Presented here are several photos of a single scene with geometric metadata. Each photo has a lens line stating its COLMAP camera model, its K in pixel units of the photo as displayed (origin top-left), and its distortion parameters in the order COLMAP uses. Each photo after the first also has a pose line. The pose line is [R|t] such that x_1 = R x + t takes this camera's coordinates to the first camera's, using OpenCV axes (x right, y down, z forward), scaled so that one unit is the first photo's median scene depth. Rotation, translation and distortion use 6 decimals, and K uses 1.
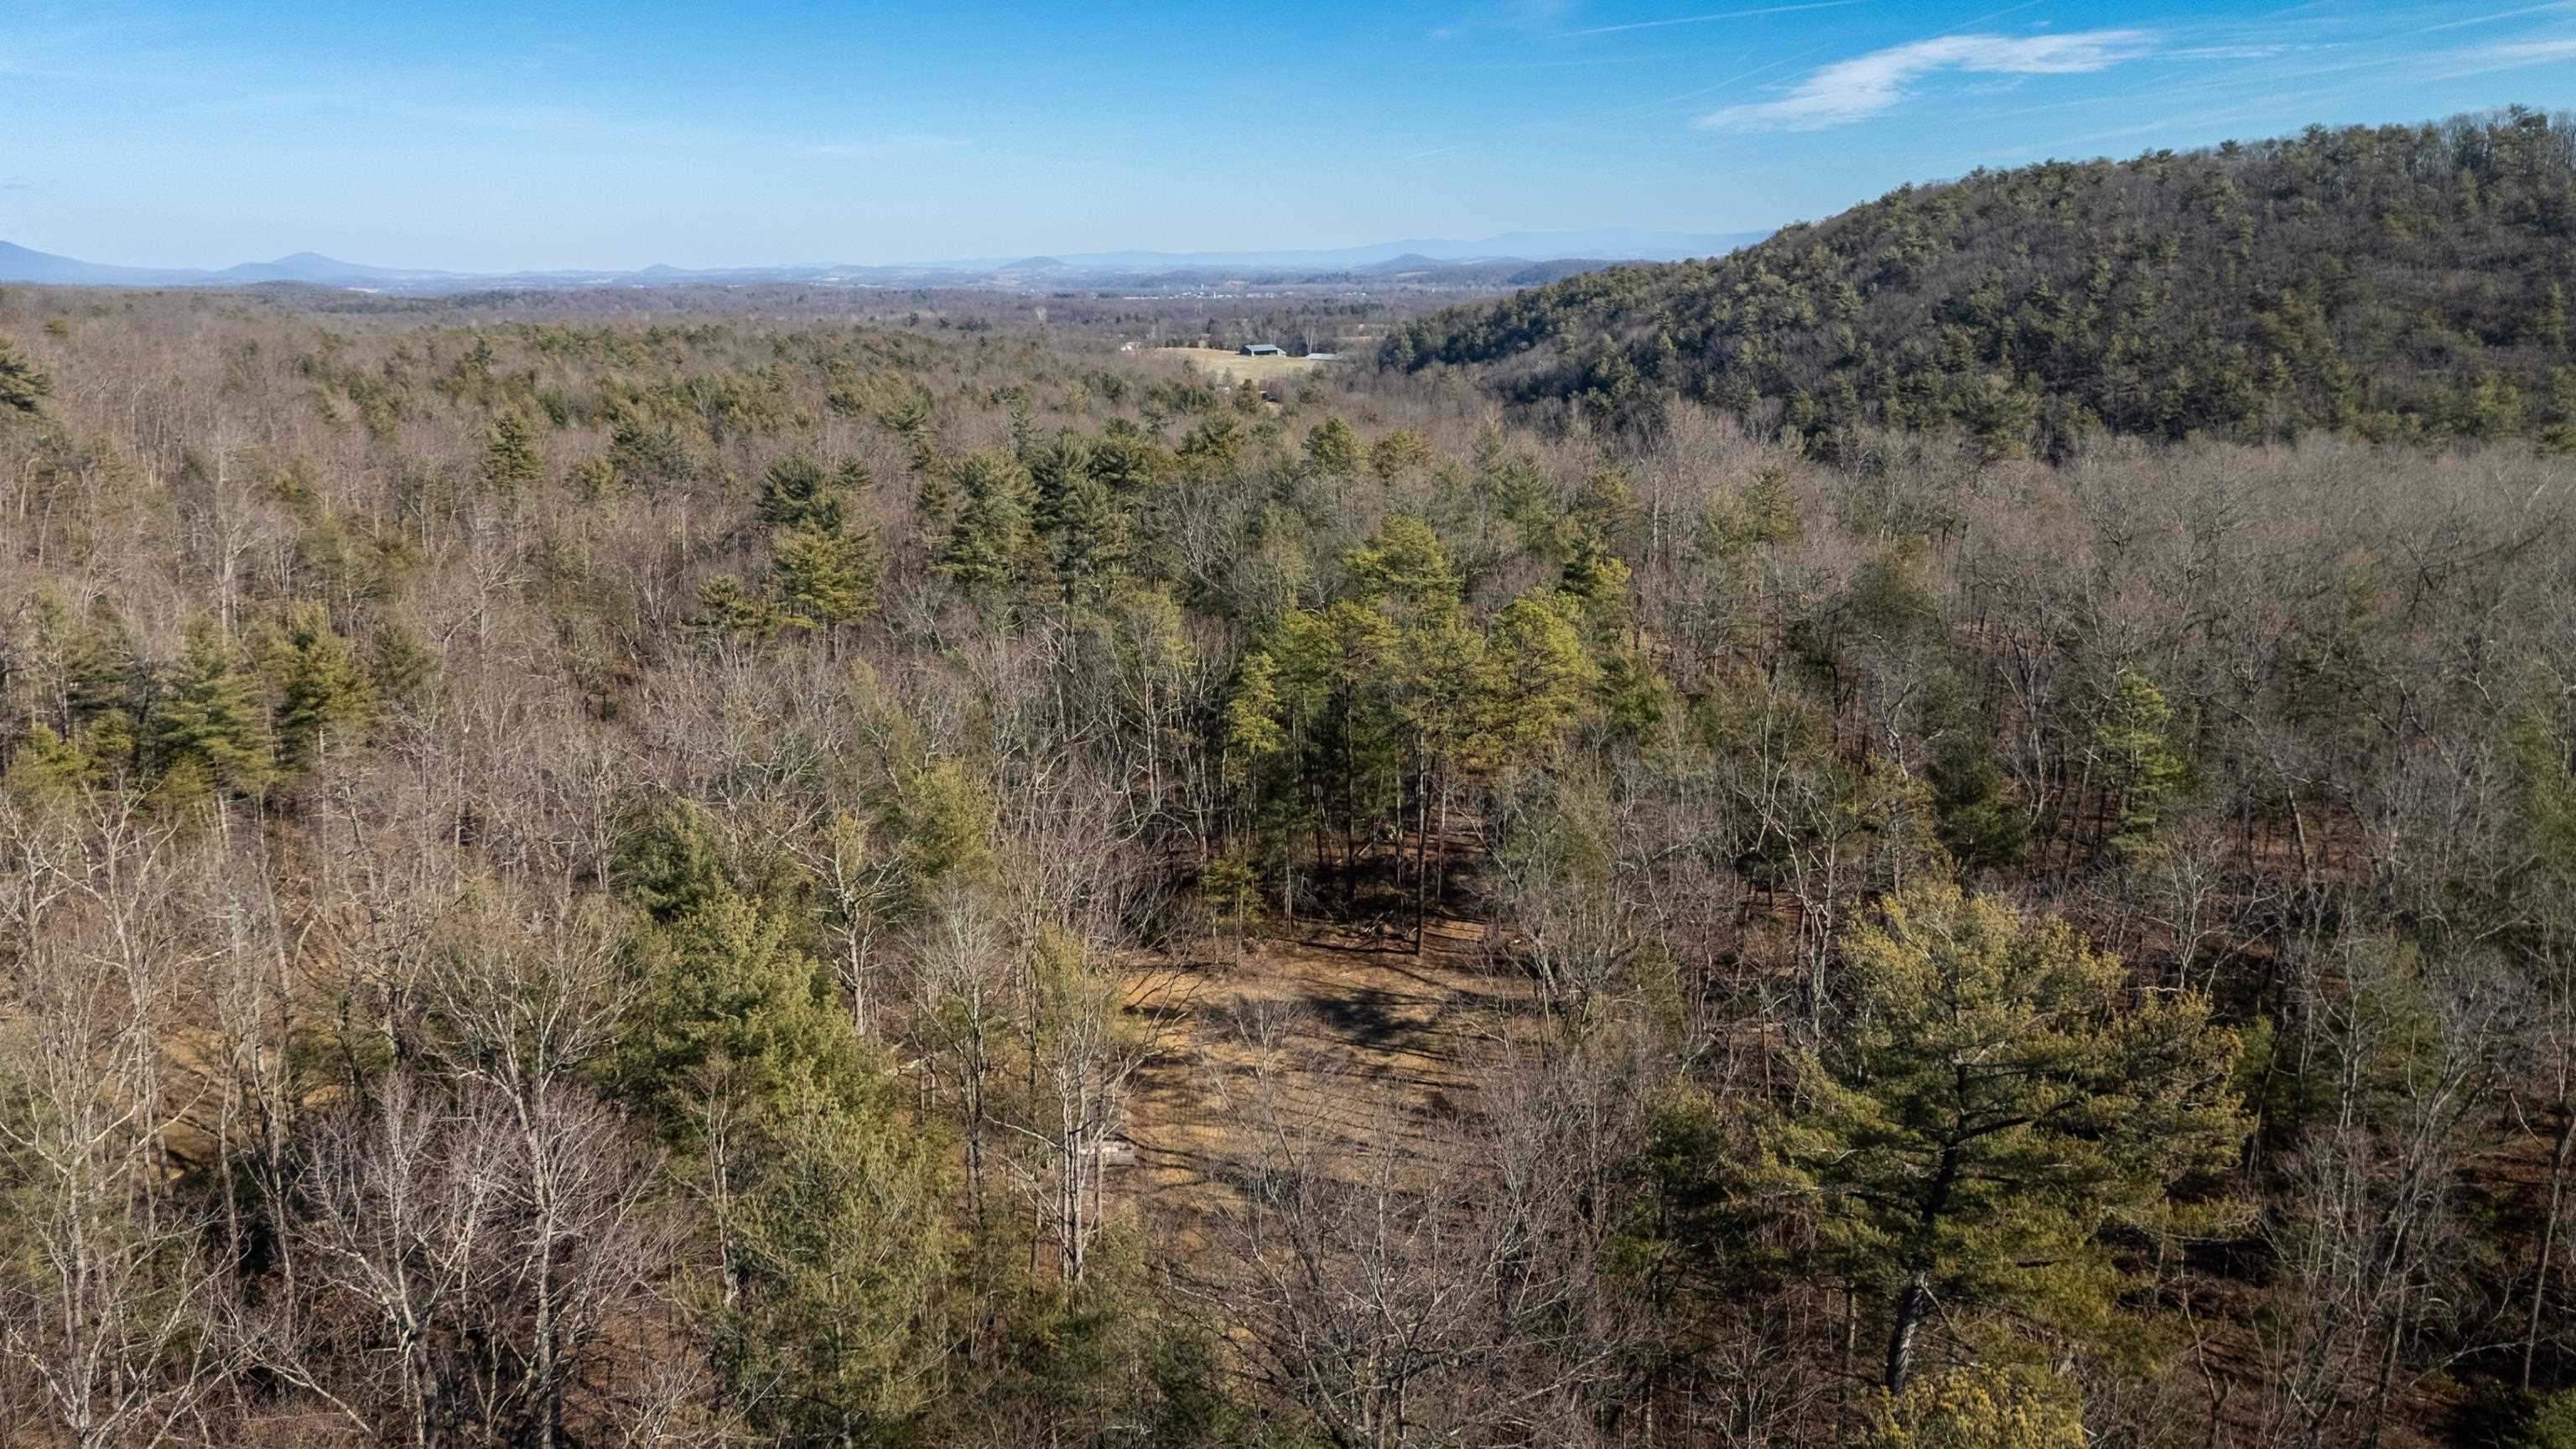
lens RADIAL K [[1899.0, 0, 1287.7], [0, 1899.0, 731.9], [0, 0, 1]] dist [0.071655, -0.060390]
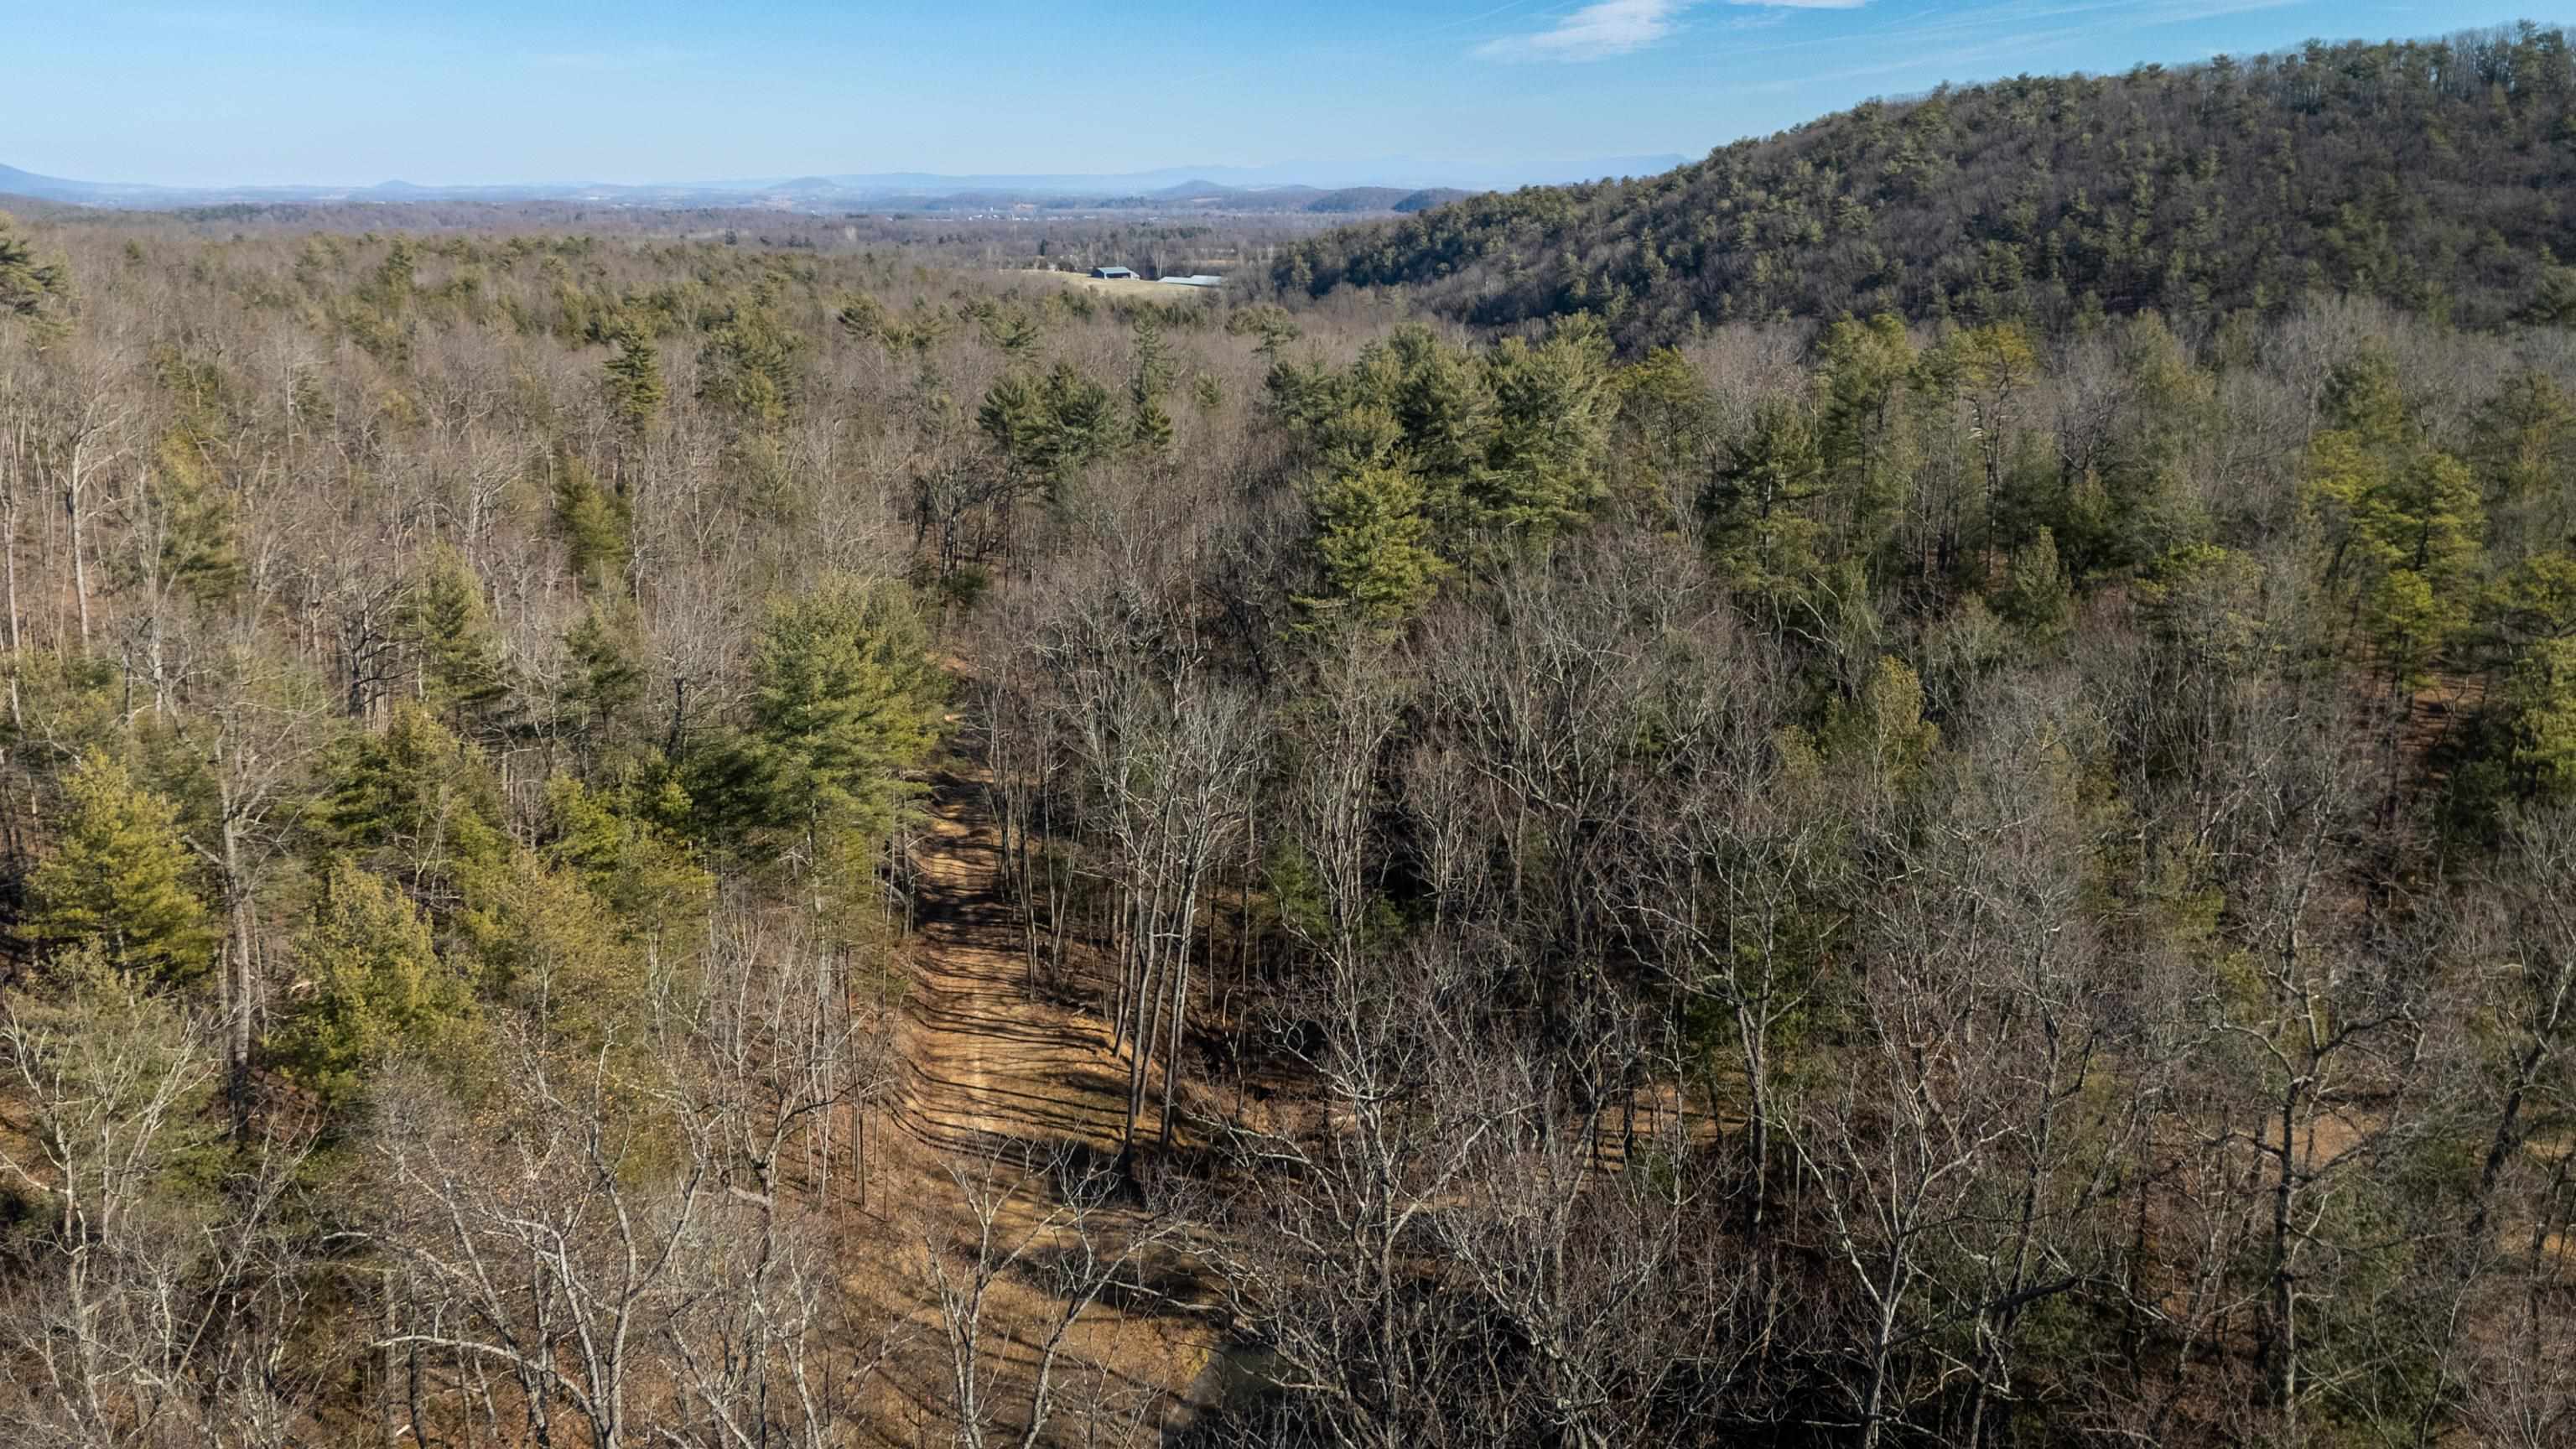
lens RADIAL K [[1899.0, 0, 1294.2], [0, 1899.0, 722.4], [0, 0, 1]] dist [0.071655, -0.060390]
pose [[0.993599, -0.020582, 0.111071, -0.111181], [0.017104, 0.999336, 0.032184, -0.009109], [-0.111660, -0.030078, 0.993291, 0.080745]]
